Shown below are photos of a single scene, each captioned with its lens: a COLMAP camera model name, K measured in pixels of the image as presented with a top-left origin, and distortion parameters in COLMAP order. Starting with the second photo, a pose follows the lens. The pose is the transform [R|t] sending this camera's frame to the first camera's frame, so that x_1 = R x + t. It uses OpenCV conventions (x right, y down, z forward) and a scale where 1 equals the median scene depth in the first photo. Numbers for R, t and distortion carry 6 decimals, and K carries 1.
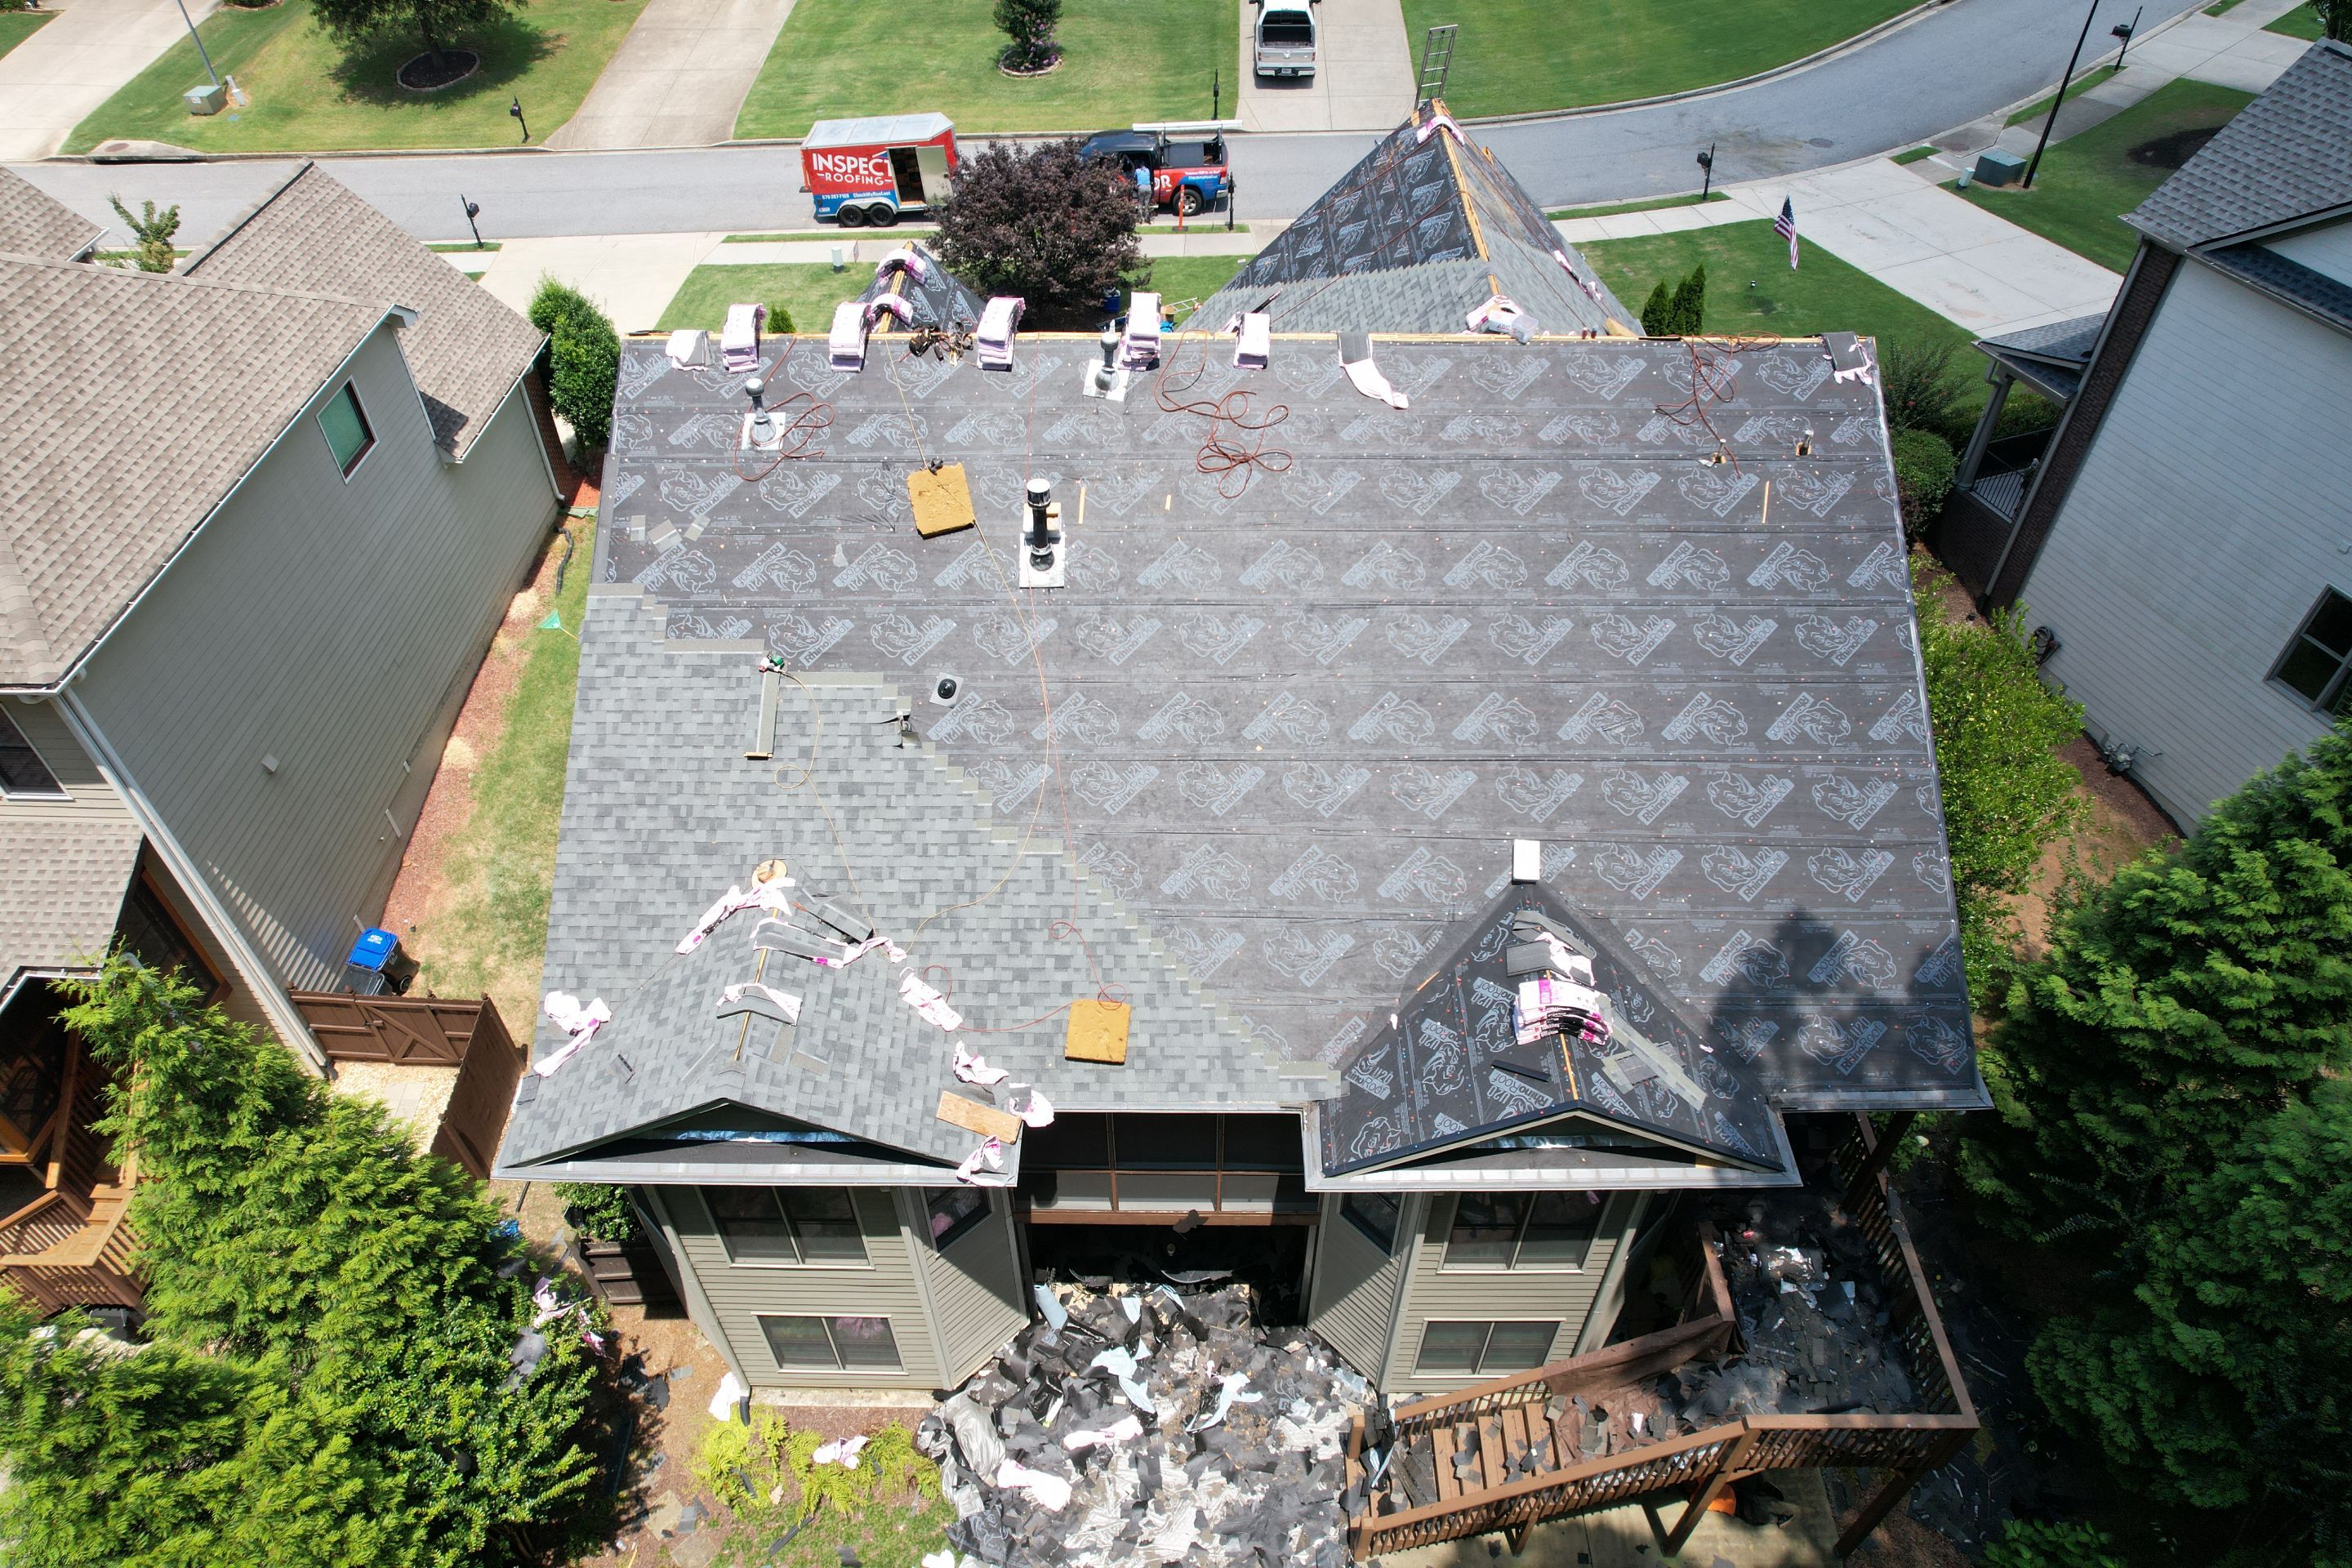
lens RADIAL K [[1496.2, 0, 1182.2], [0, 1496.2, 788.2], [0, 0, 1]] dist [-0.064317, 0.061552]
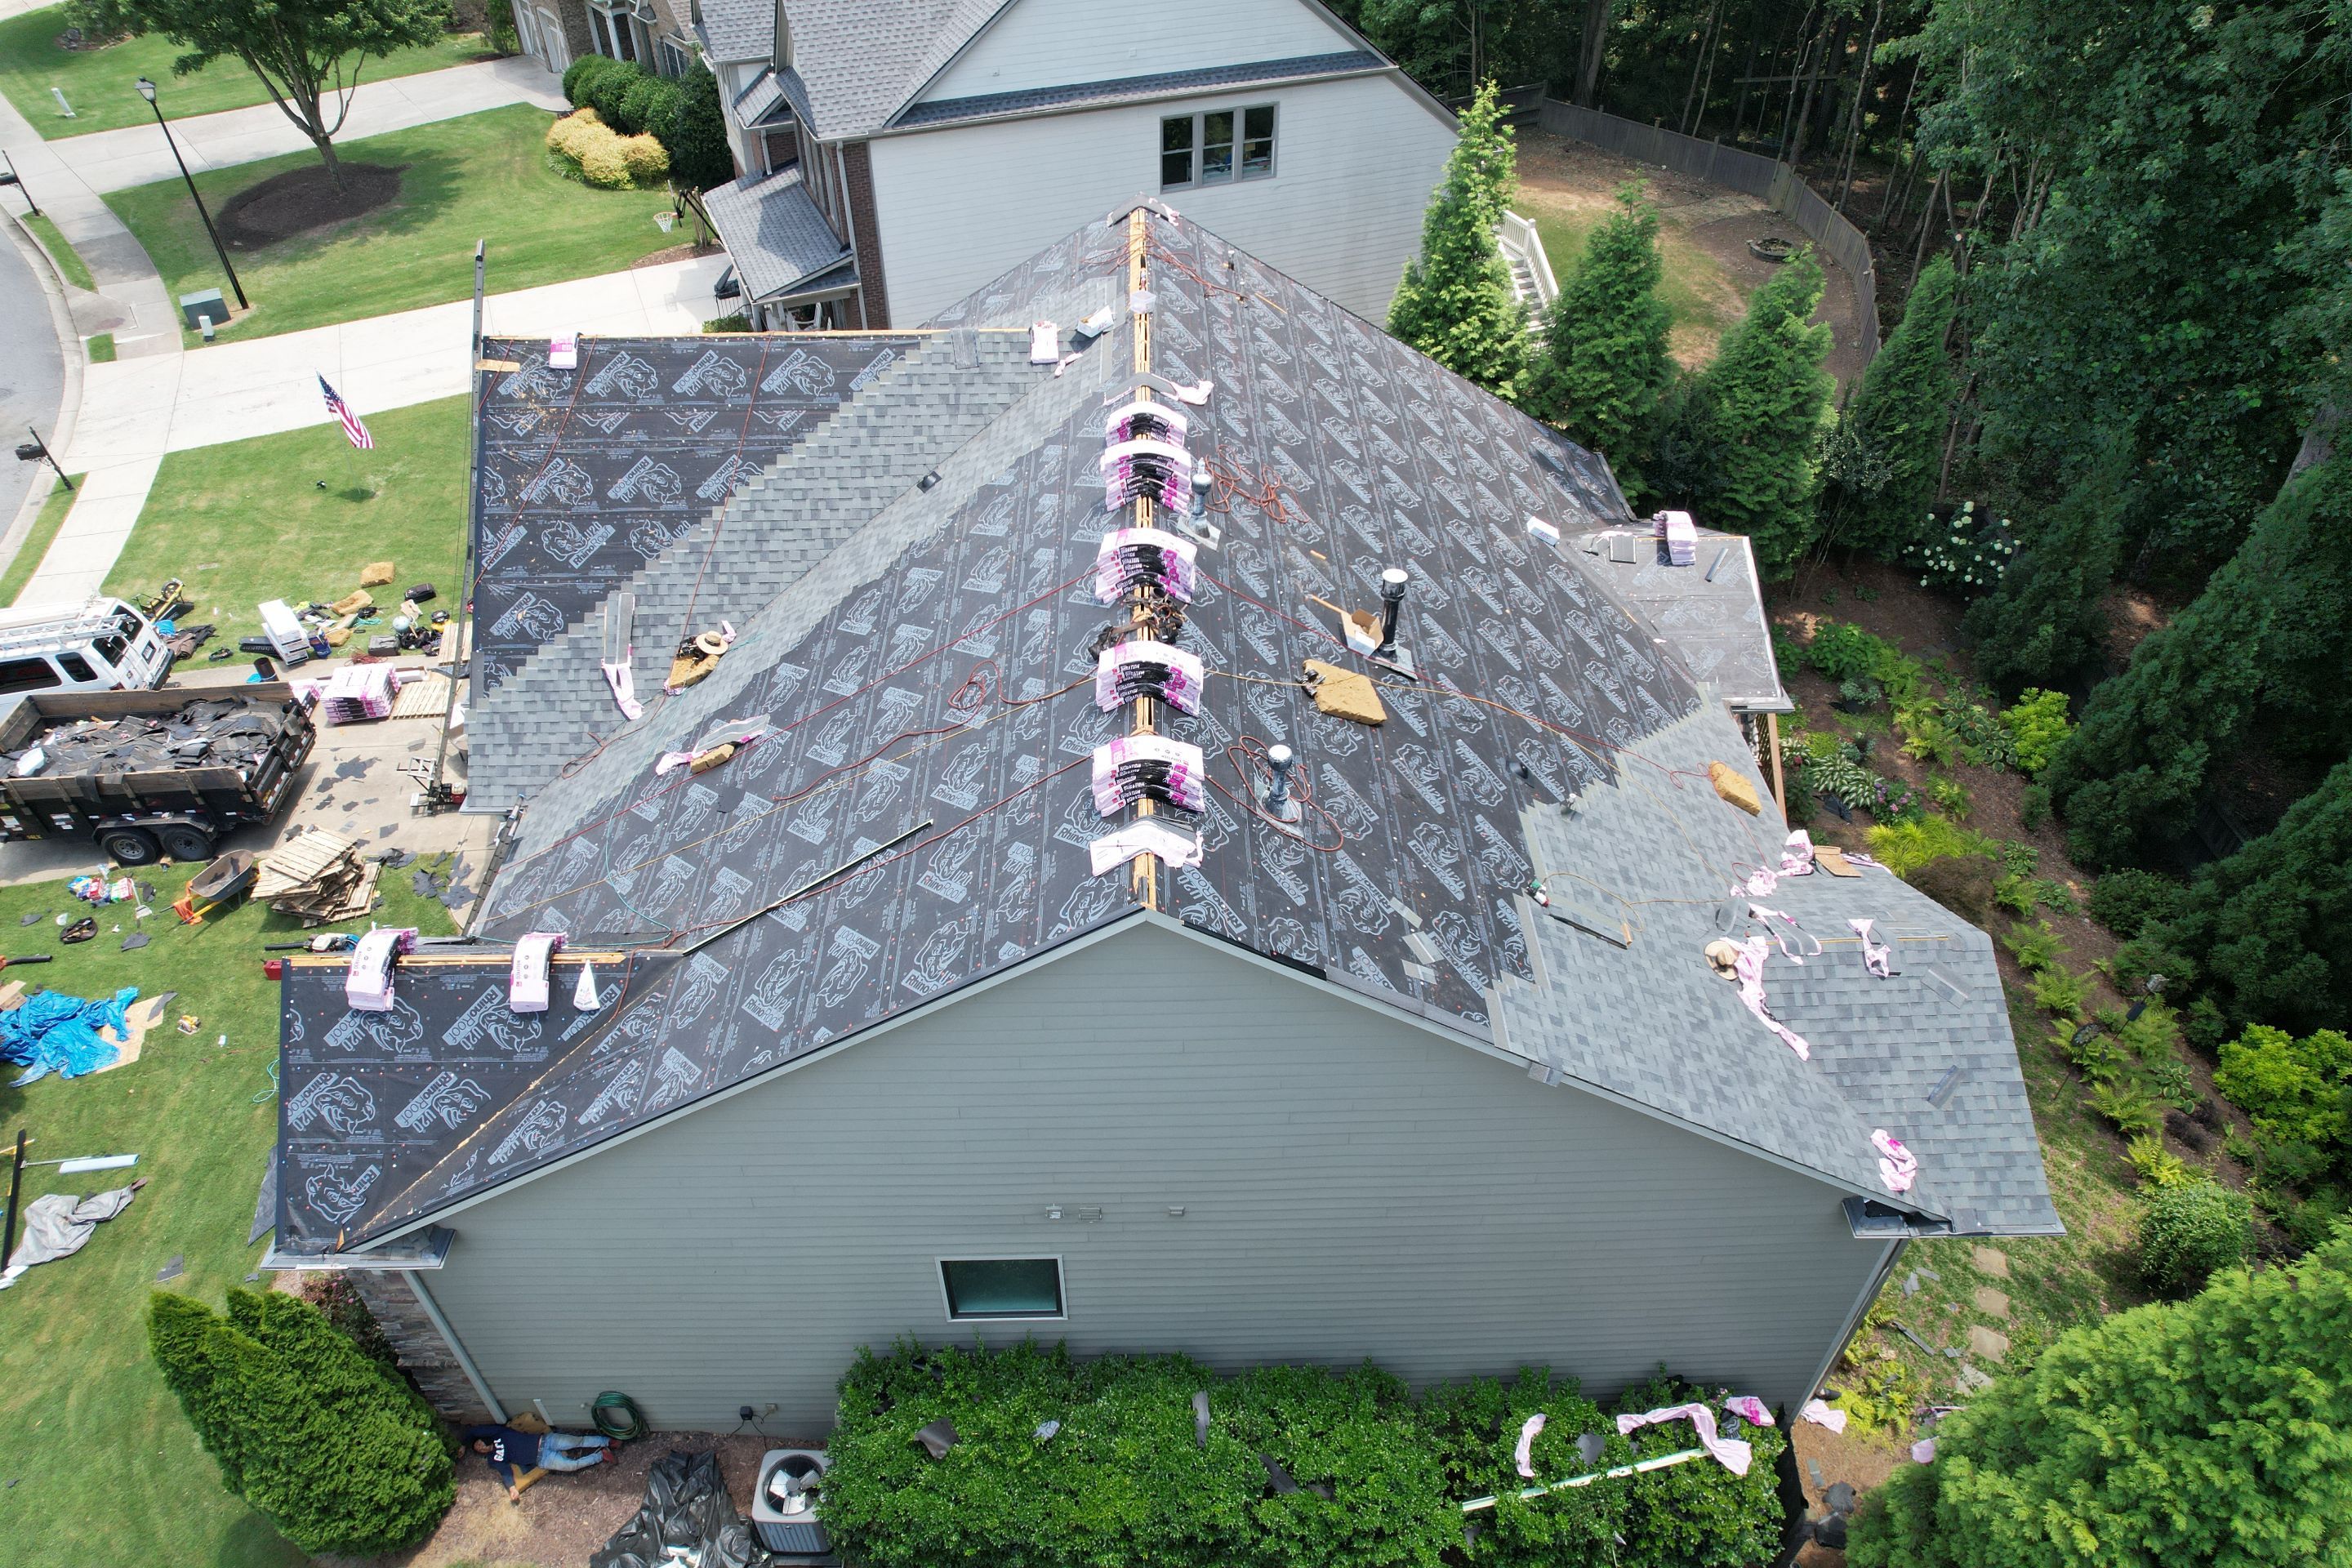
lens RADIAL K [[1496.2, 0, 1182.2], [0, 1496.2, 788.2], [0, 0, 1]] dist [-0.064317, 0.061552]
pose [[-0.027803, -0.655319, 0.754841, -0.710683], [0.695666, 0.529580, 0.485380, -0.545490], [-0.717827, 0.538612, 0.441159, 0.602477]]
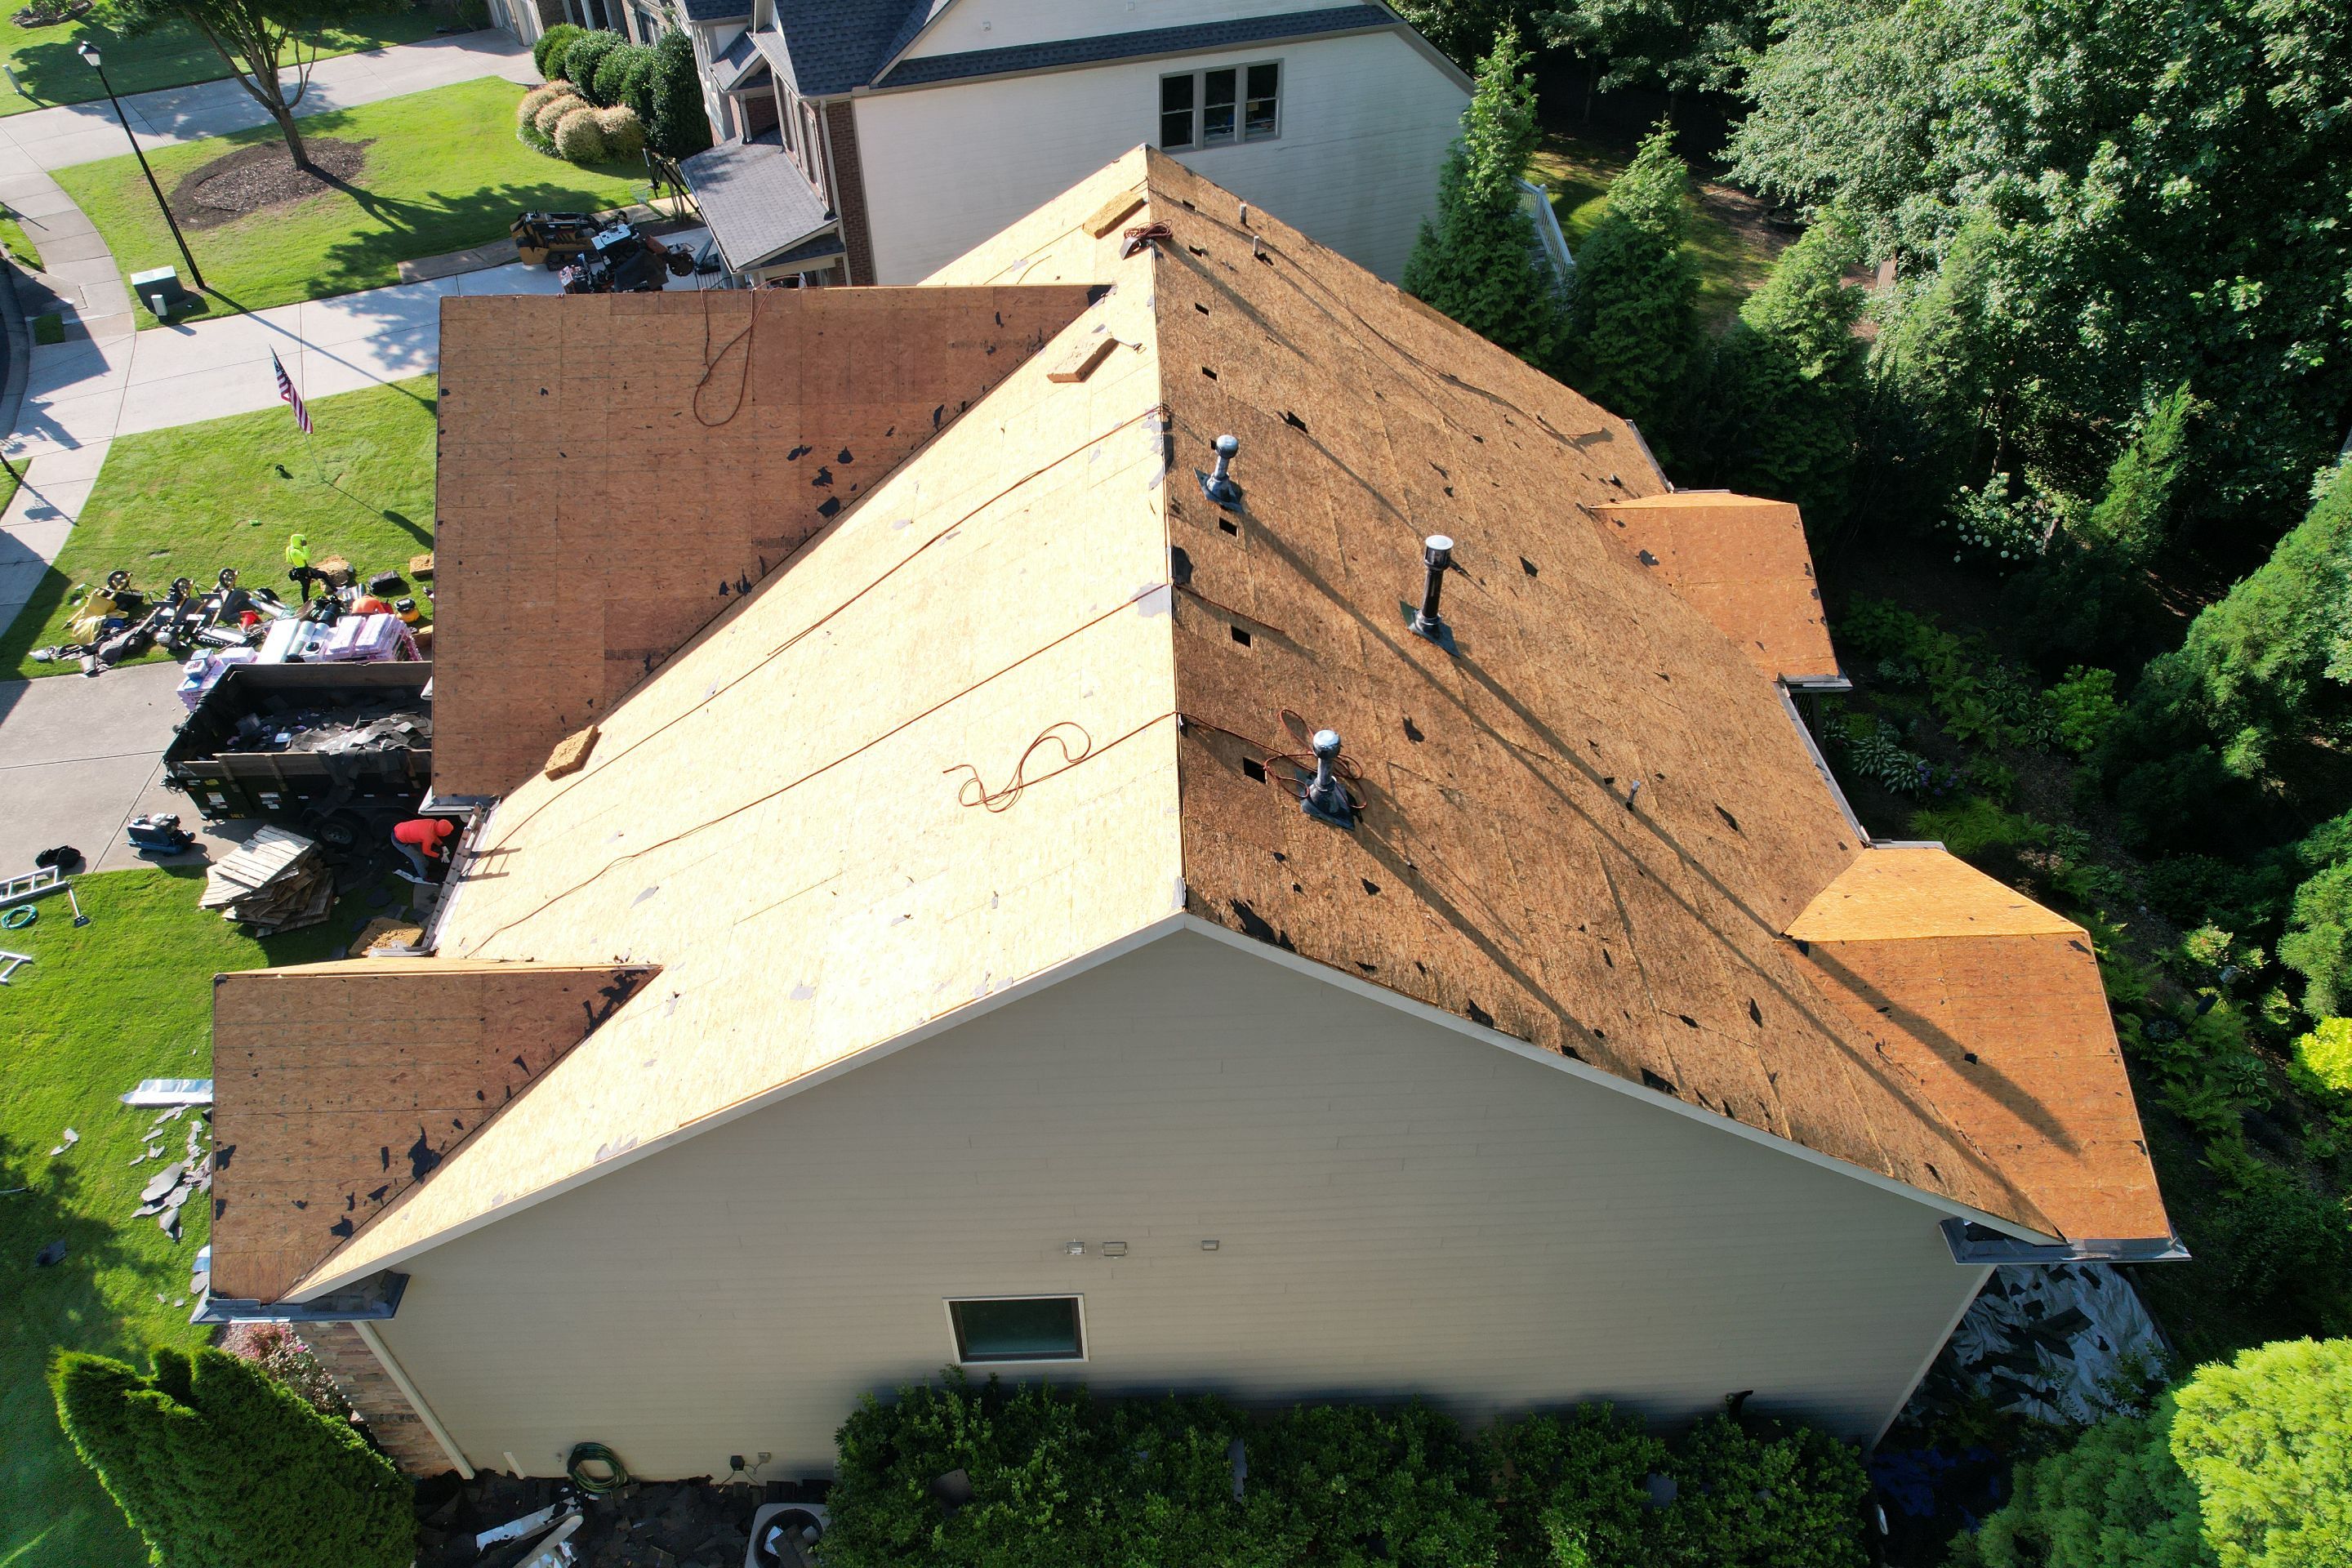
lens RADIAL K [[1496.2, 0, 1182.2], [0, 1496.2, 788.2], [0, 0, 1]] dist [-0.064317, 0.061552]
pose [[-0.039420, -0.659128, 0.750997, -0.659321], [0.697872, 0.519741, 0.492793, -0.523251], [-0.715137, 0.543525, 0.439499, 0.644694]]
